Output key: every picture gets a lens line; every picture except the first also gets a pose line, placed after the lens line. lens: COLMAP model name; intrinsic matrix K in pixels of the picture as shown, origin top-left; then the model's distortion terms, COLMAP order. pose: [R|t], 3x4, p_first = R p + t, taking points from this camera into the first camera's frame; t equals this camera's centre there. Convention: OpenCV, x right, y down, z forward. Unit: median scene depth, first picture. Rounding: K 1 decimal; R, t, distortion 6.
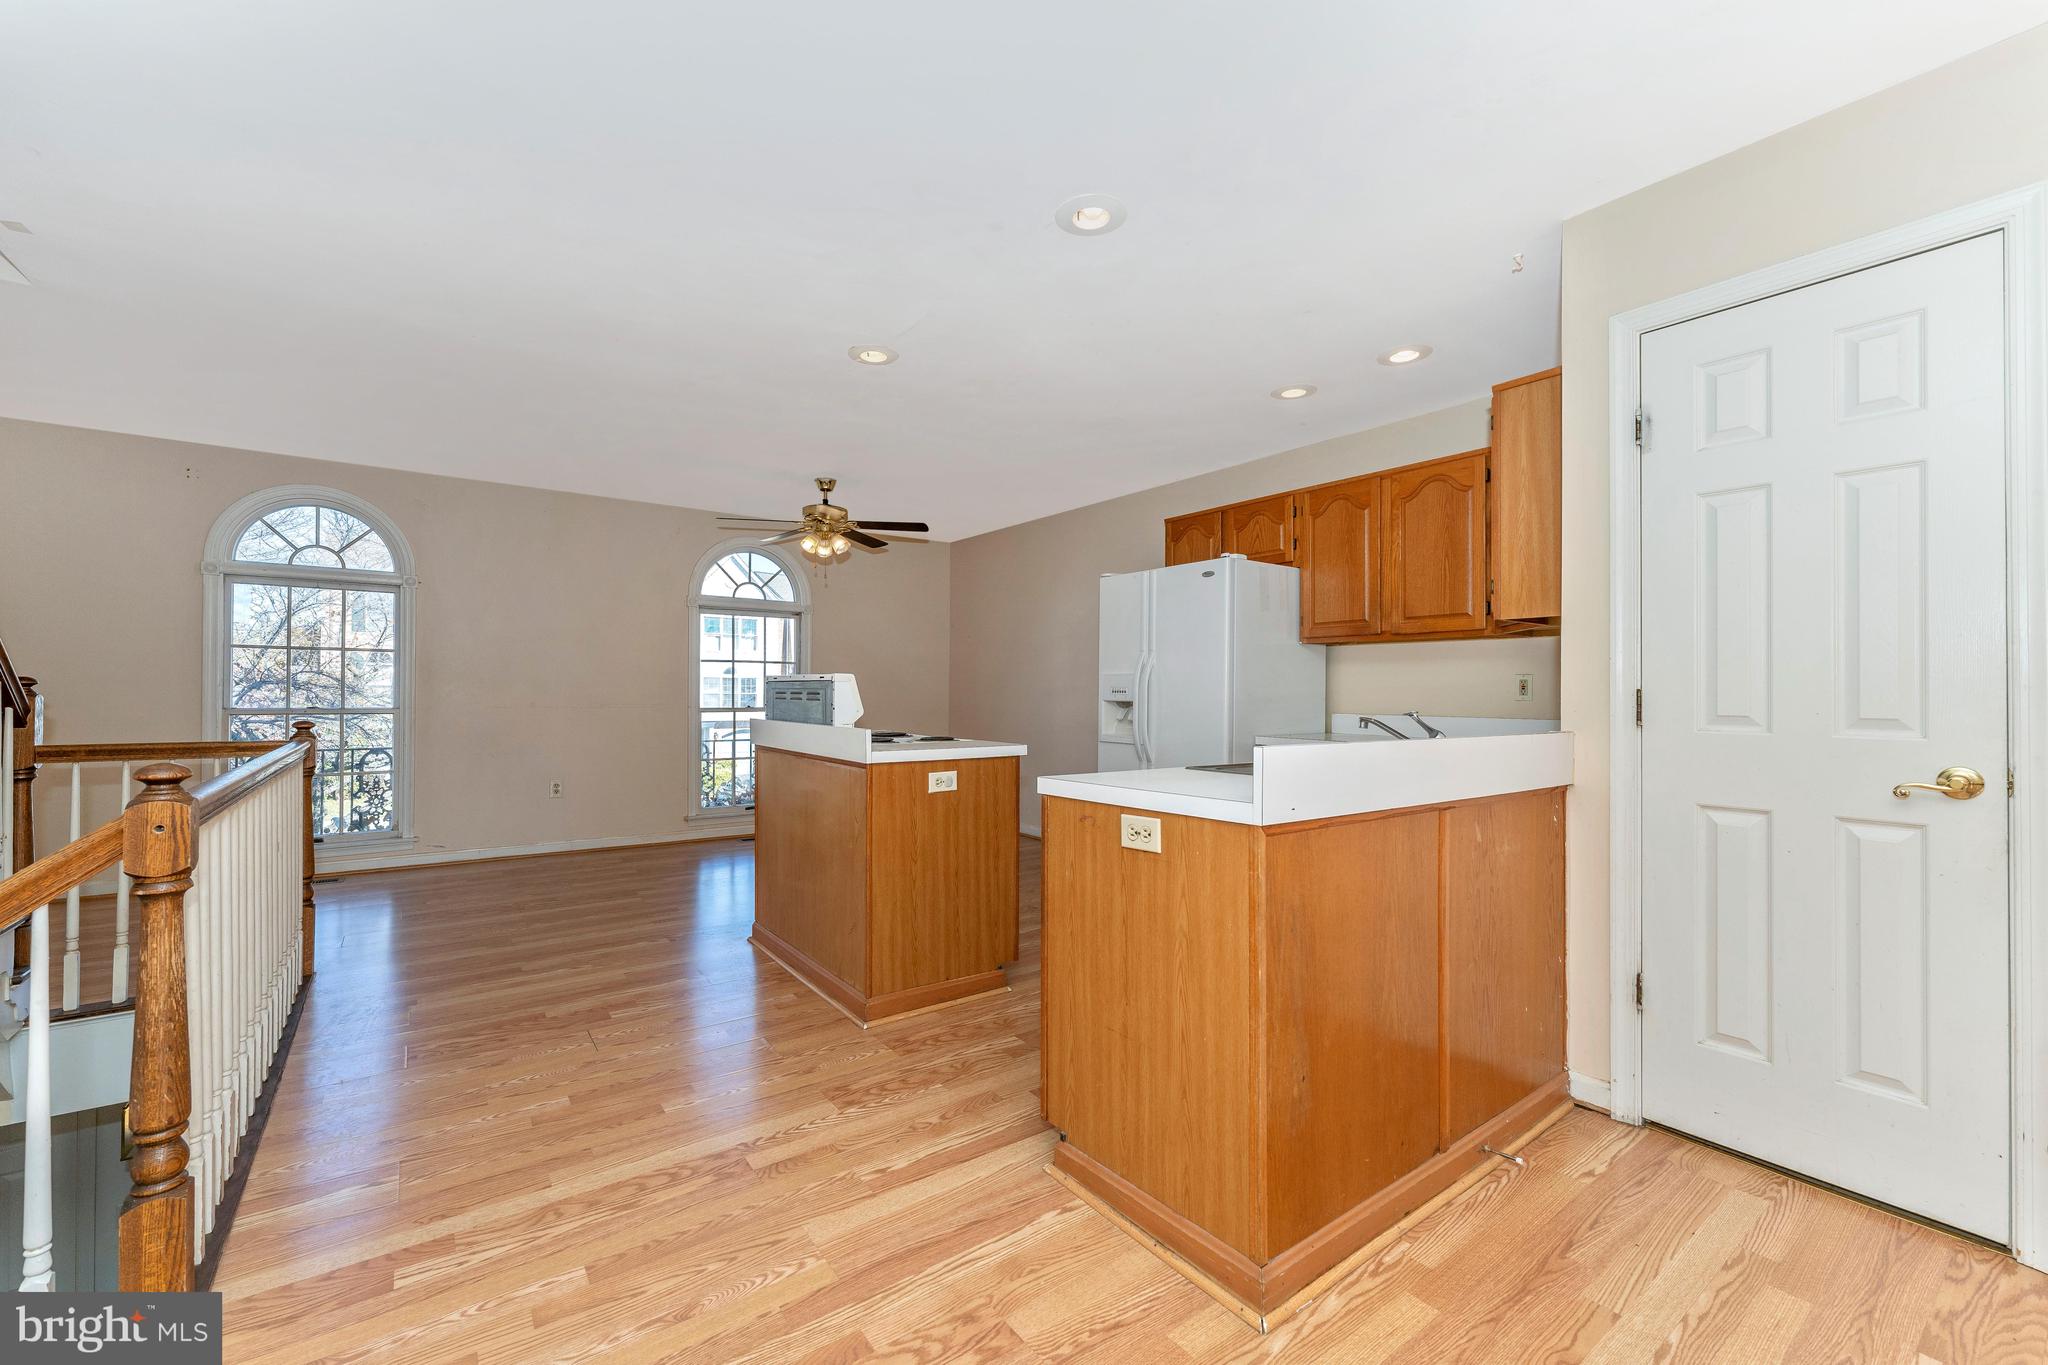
lens RADIAL K [[823.2, 0, 1029.6], [0, 823.2, 684.0], [0, 0, 1]] dist [0.004428, -0.000845]
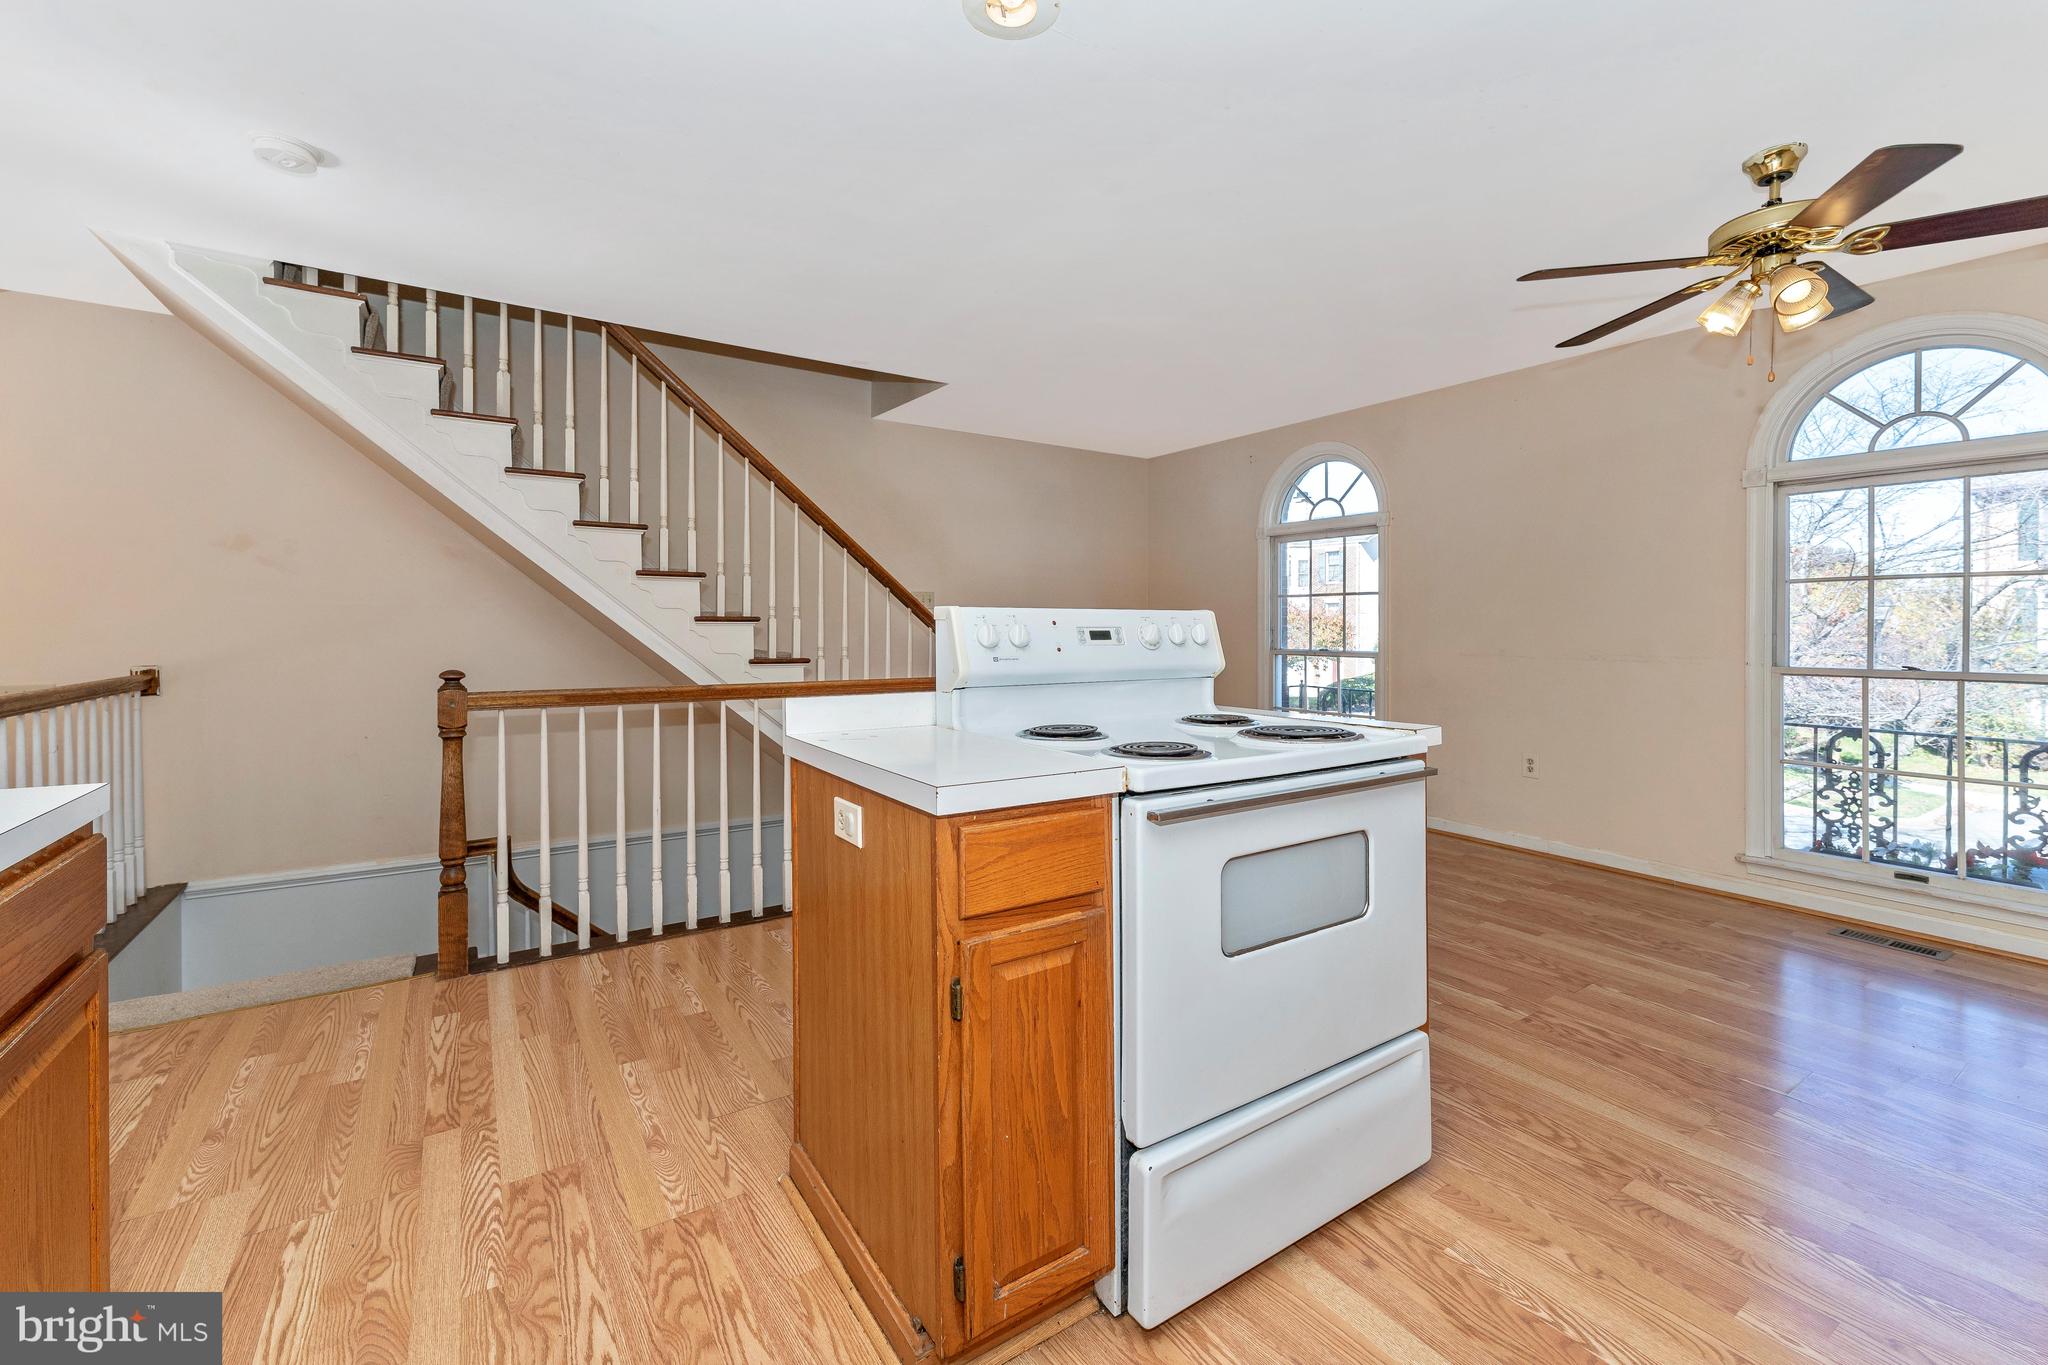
lens RADIAL K [[823.2, 0, 1030.6], [0, 823.2, 638.1], [0, 0, 1]] dist [0.004428, -0.000845]
pose [[-0.046499, 0.003495, -0.998912, 0.387798], [0.004855, 0.999983, 0.003273, 0.010390], [0.998907, -0.004697, -0.046516, 1.164547]]
